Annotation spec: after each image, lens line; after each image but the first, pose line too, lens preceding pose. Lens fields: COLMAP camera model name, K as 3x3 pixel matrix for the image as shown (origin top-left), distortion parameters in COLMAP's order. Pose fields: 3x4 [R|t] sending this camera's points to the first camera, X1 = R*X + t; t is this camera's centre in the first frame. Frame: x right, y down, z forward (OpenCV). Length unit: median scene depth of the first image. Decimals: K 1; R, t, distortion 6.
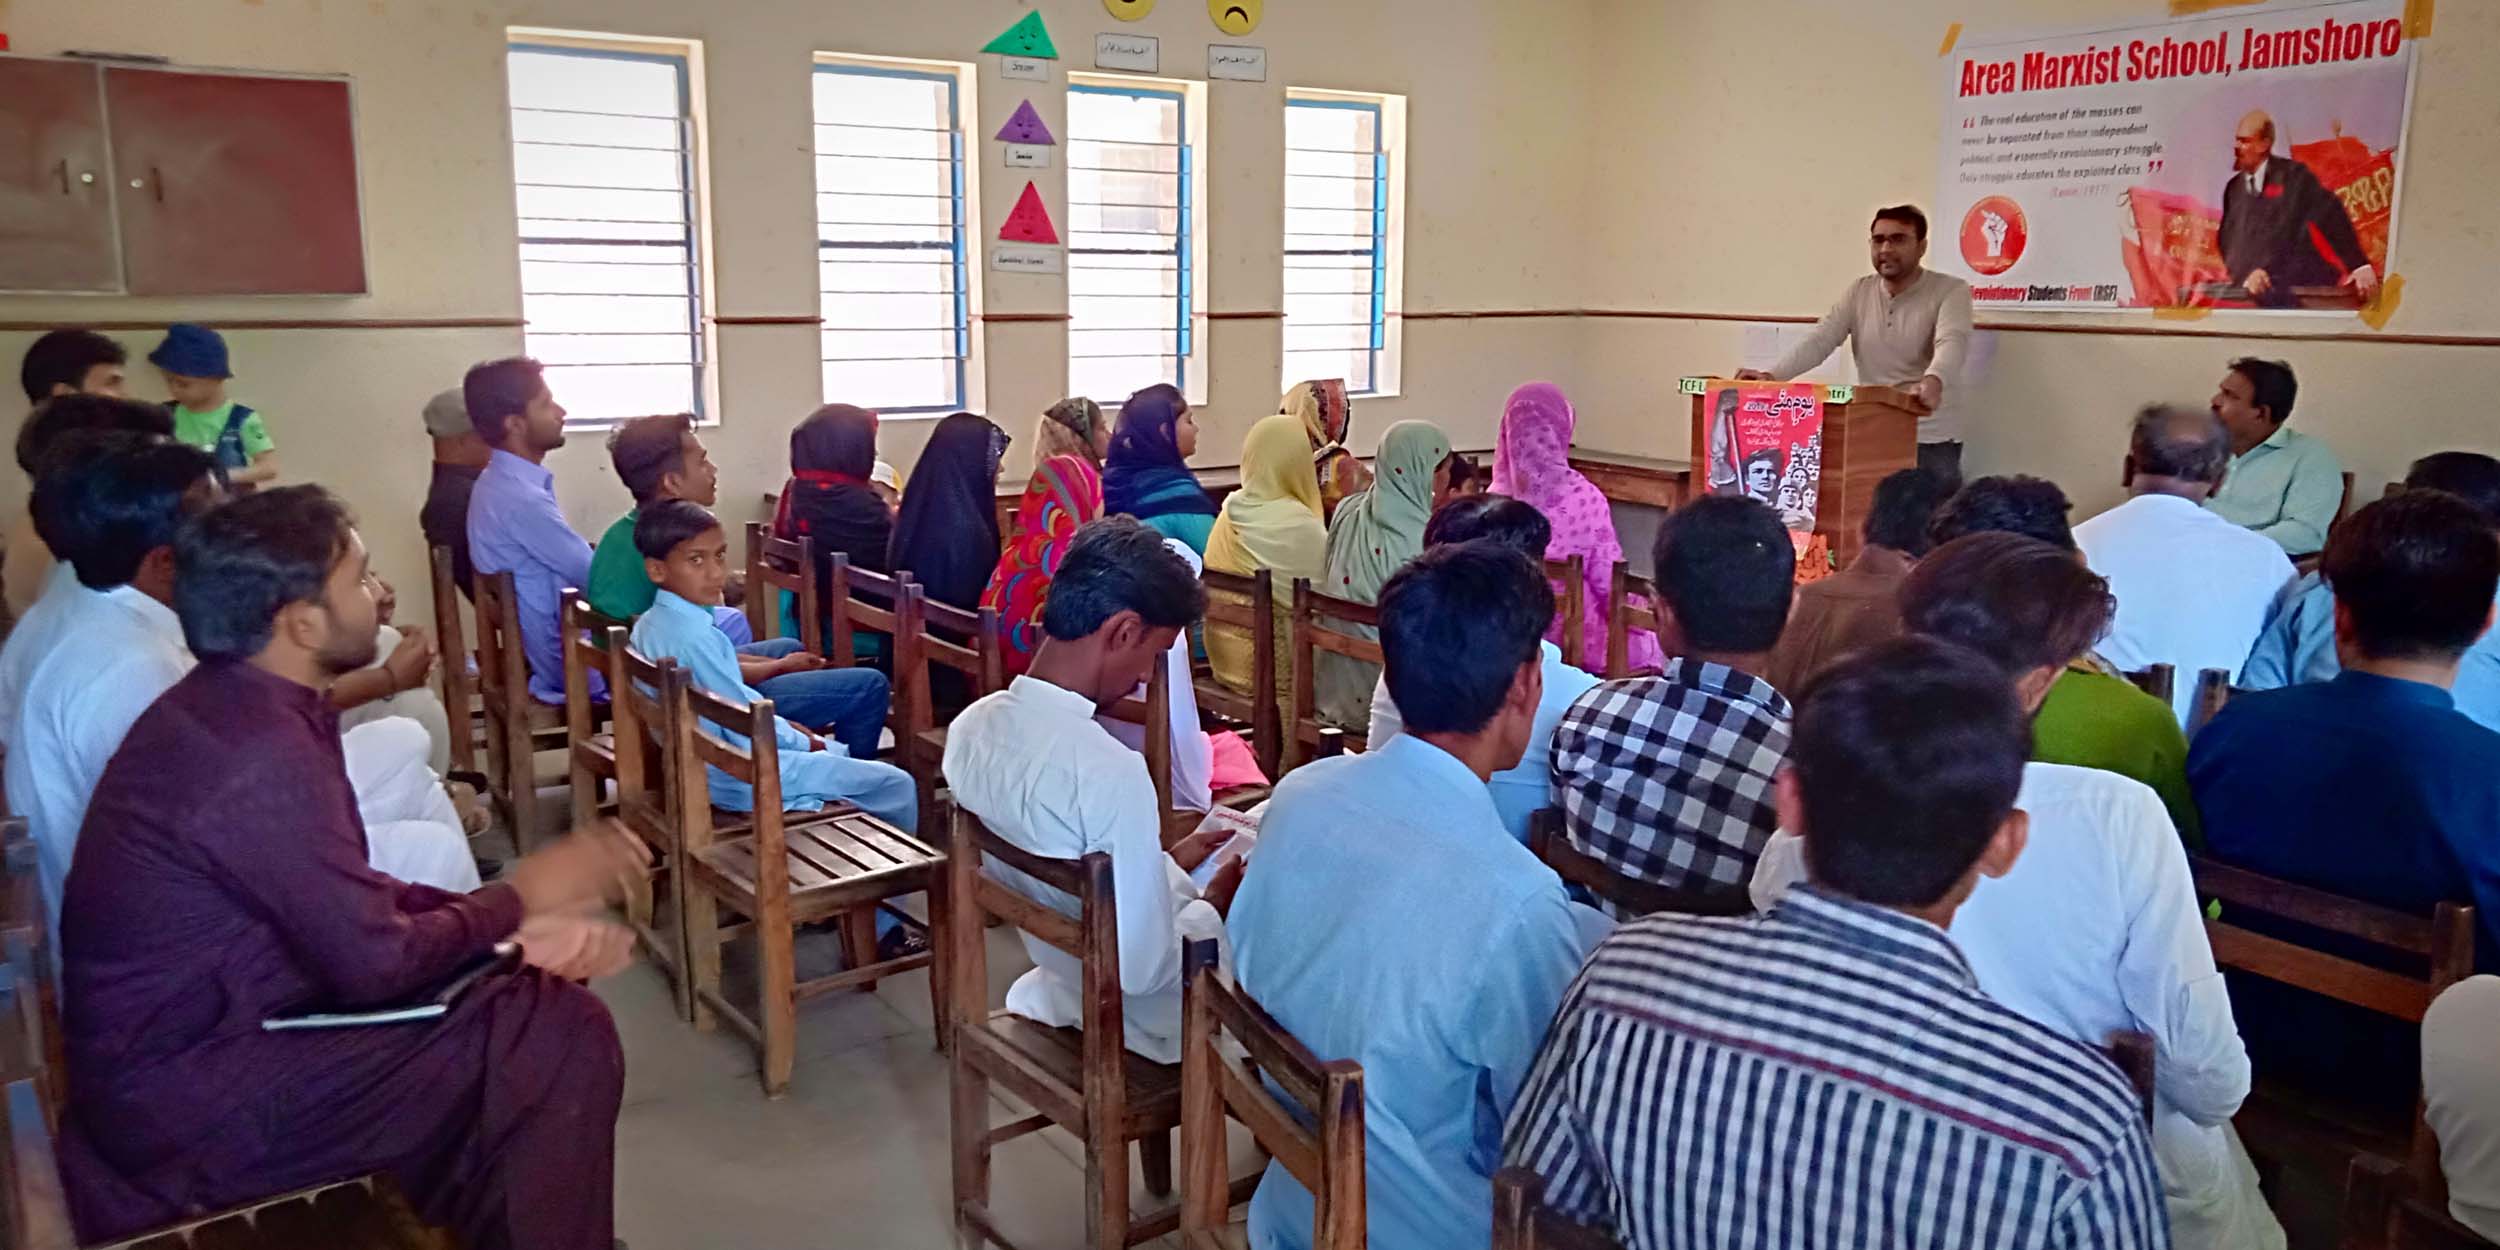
lens RADIAL K [[1850.1, 0, 1206.4], [0, 1850.1, 631.1], [0, 0, 1]] dist [0.001291, -0.004877]
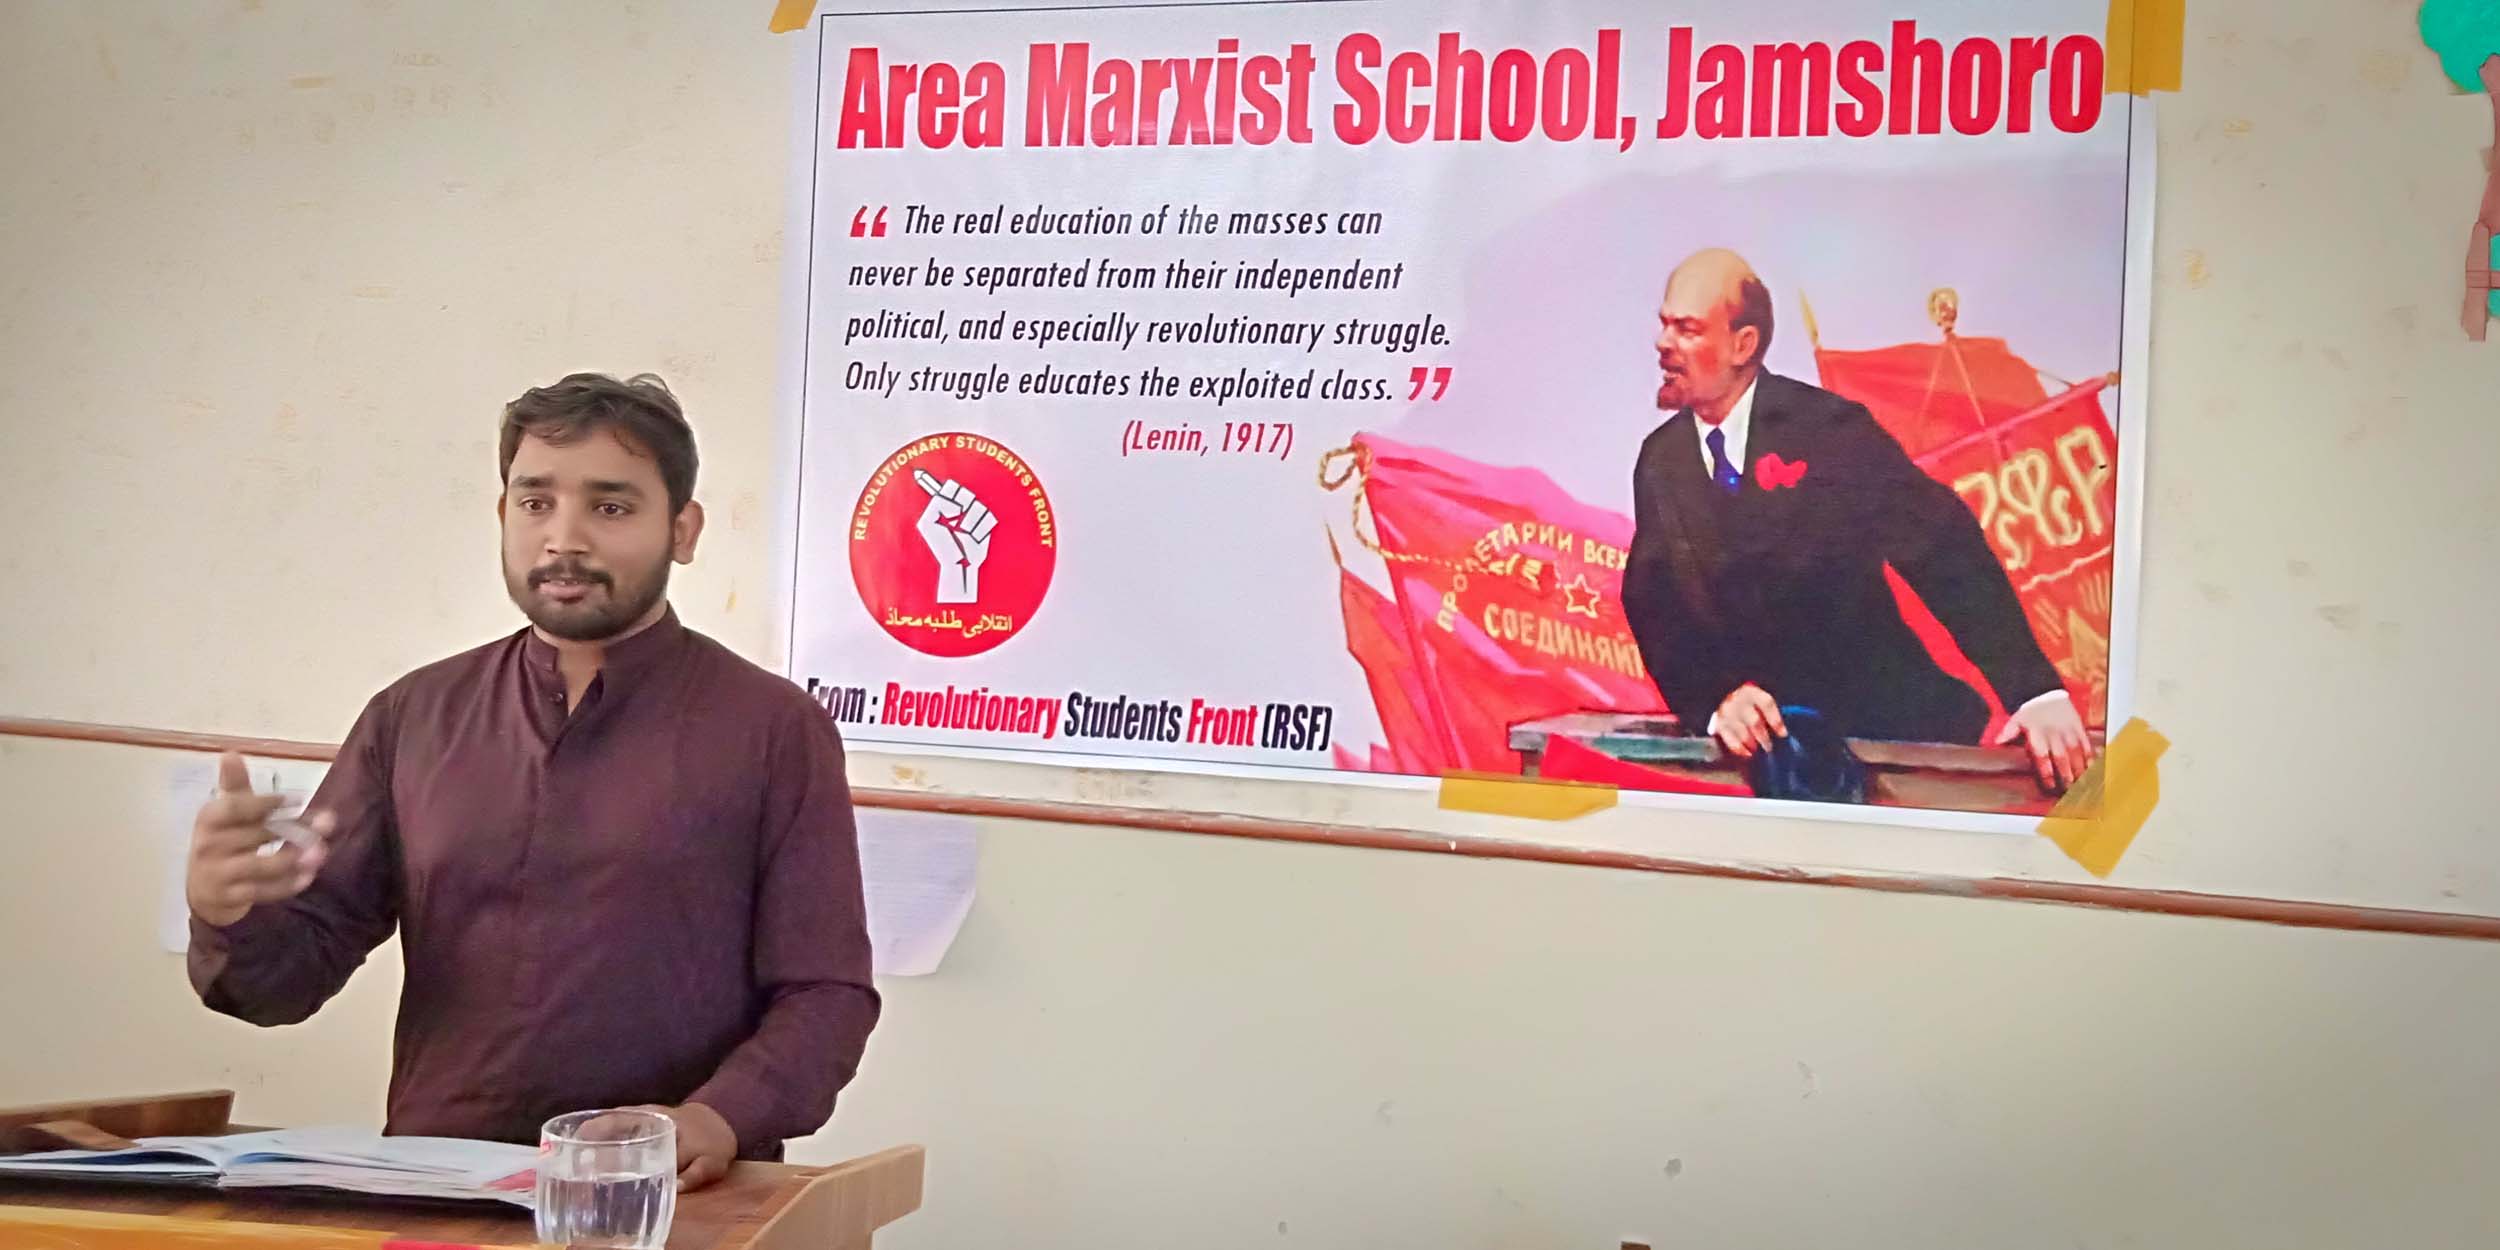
lens RADIAL K [[1786.6, 0, 1250.0], [0, 1786.6, 625.0], [0, 0, 1]] dist [0.044537, -0.077301]
pose [[0.708293, 0.038260, 0.704881, 0.247096], [0.082445, 0.987213, -0.136429, -0.160385], [-0.701087, 0.154745, 0.696082, 0.788093]]
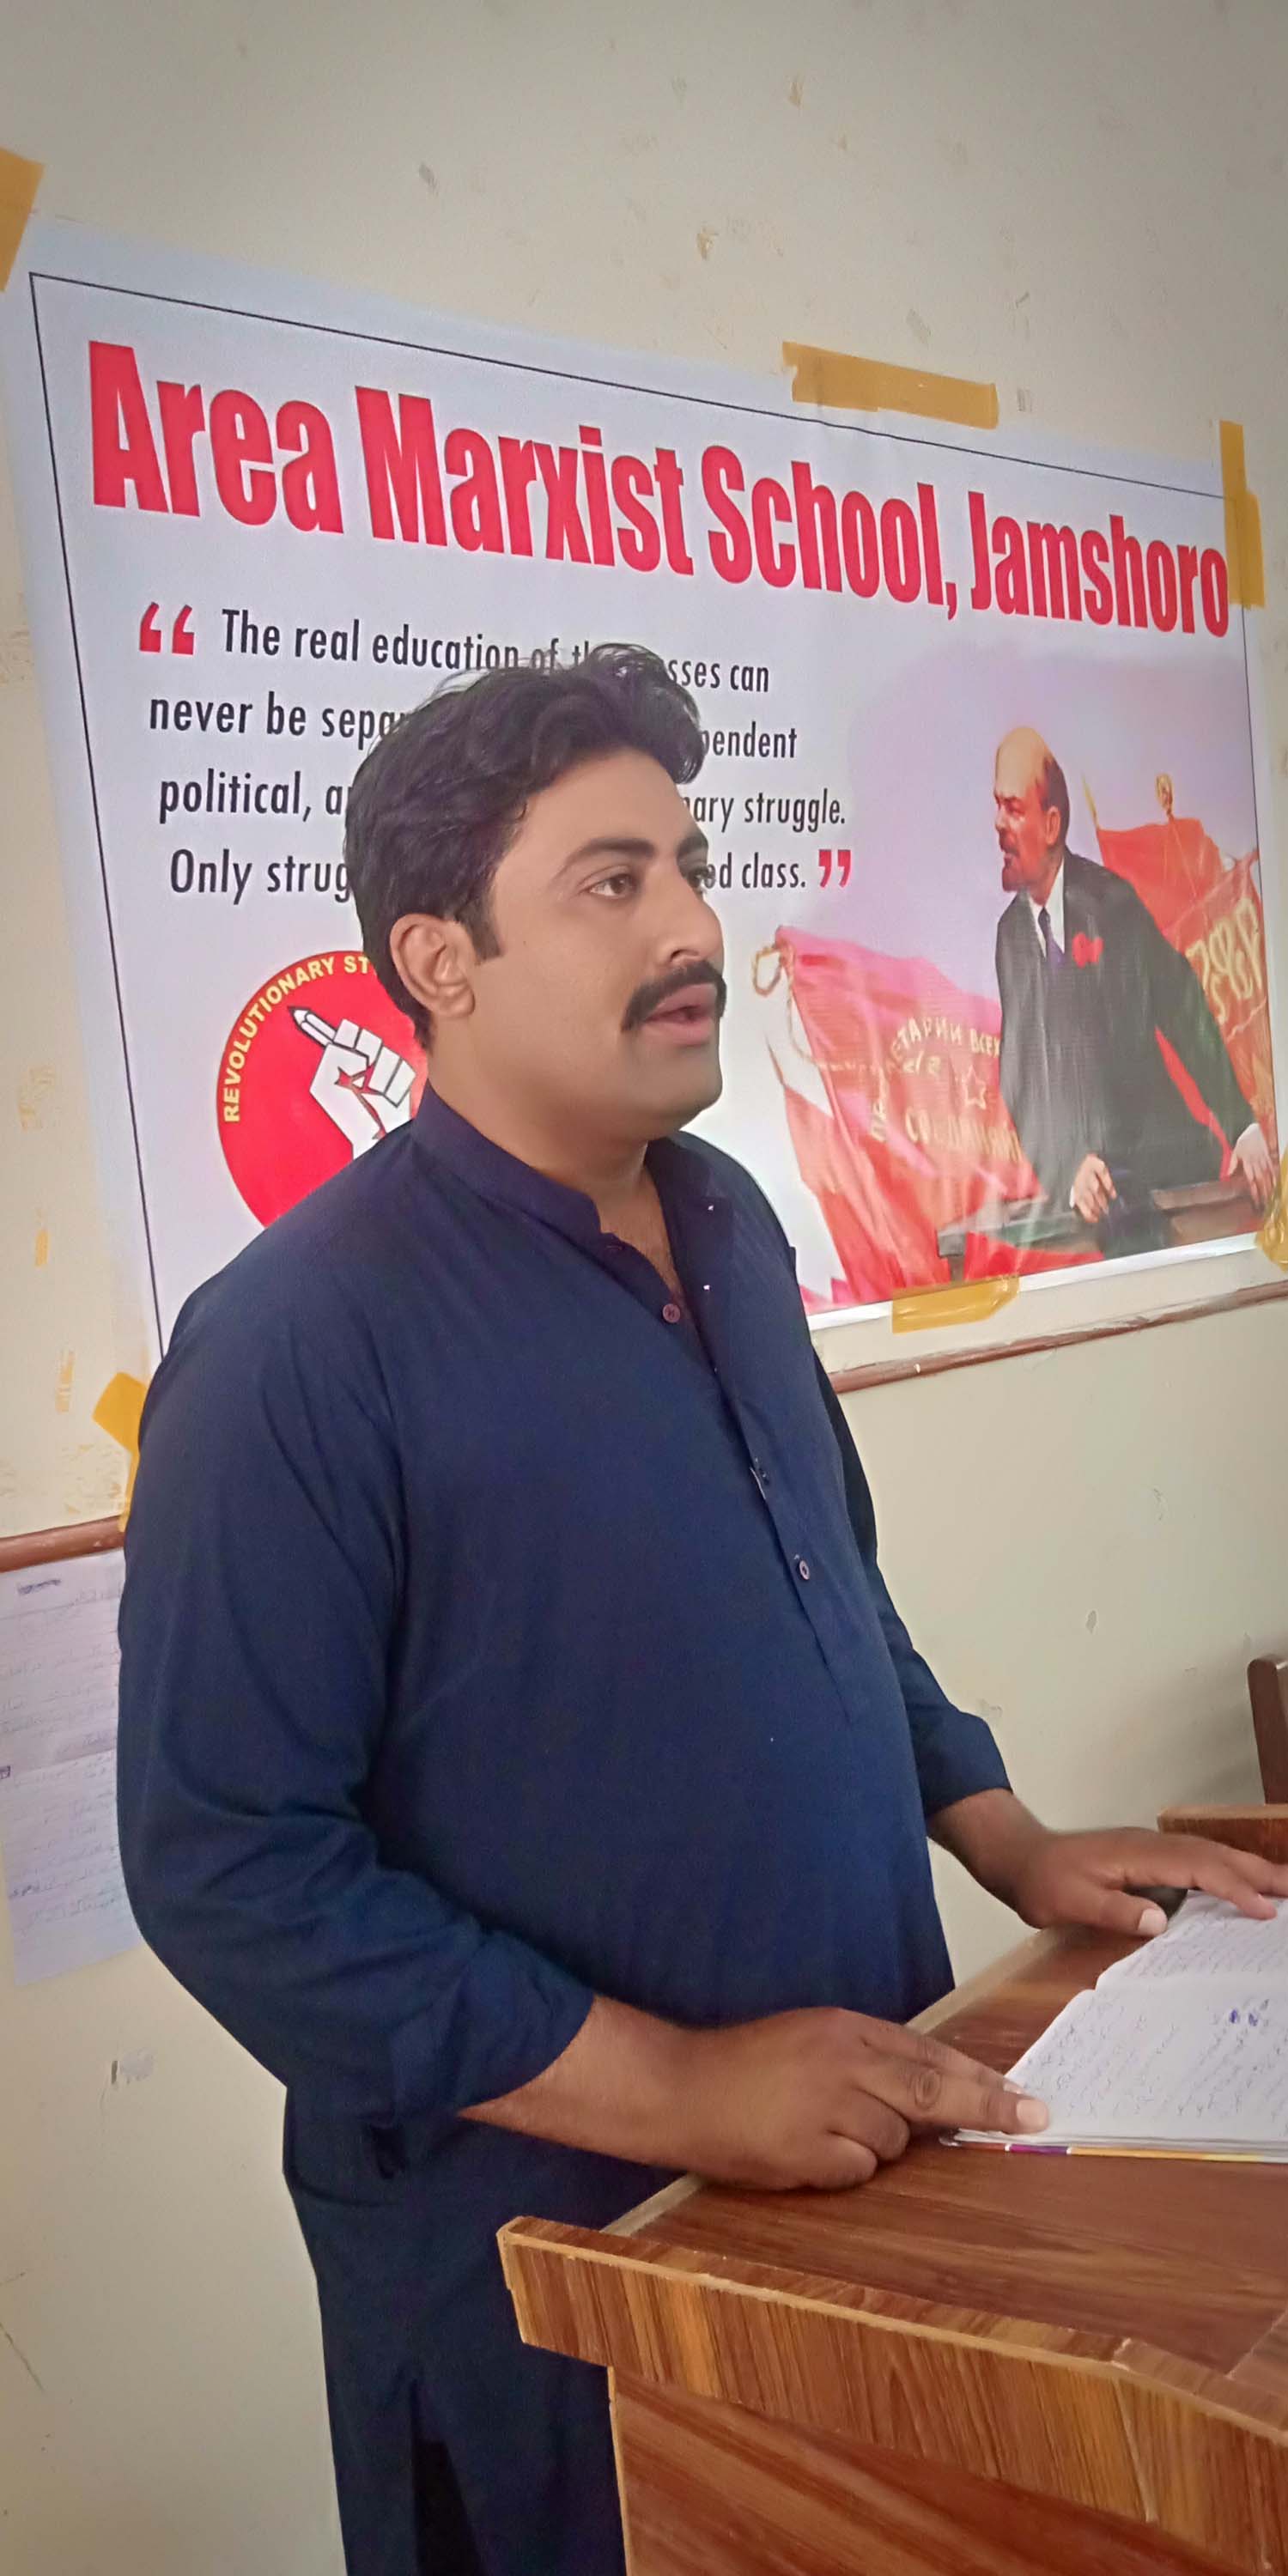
lens RADIAL K [[1920.7, 0, 644.0], [0, 1920.7, 1288.0], [0, 0, 1]] dist [0.032474, -0.062932]
pose [[-0.082999, -0.082869, 0.993098, 0.182320], [0.276432, 0.955516, 0.102835, -0.223905], [-0.957443, 0.283059, -0.056399, 1.063839]]
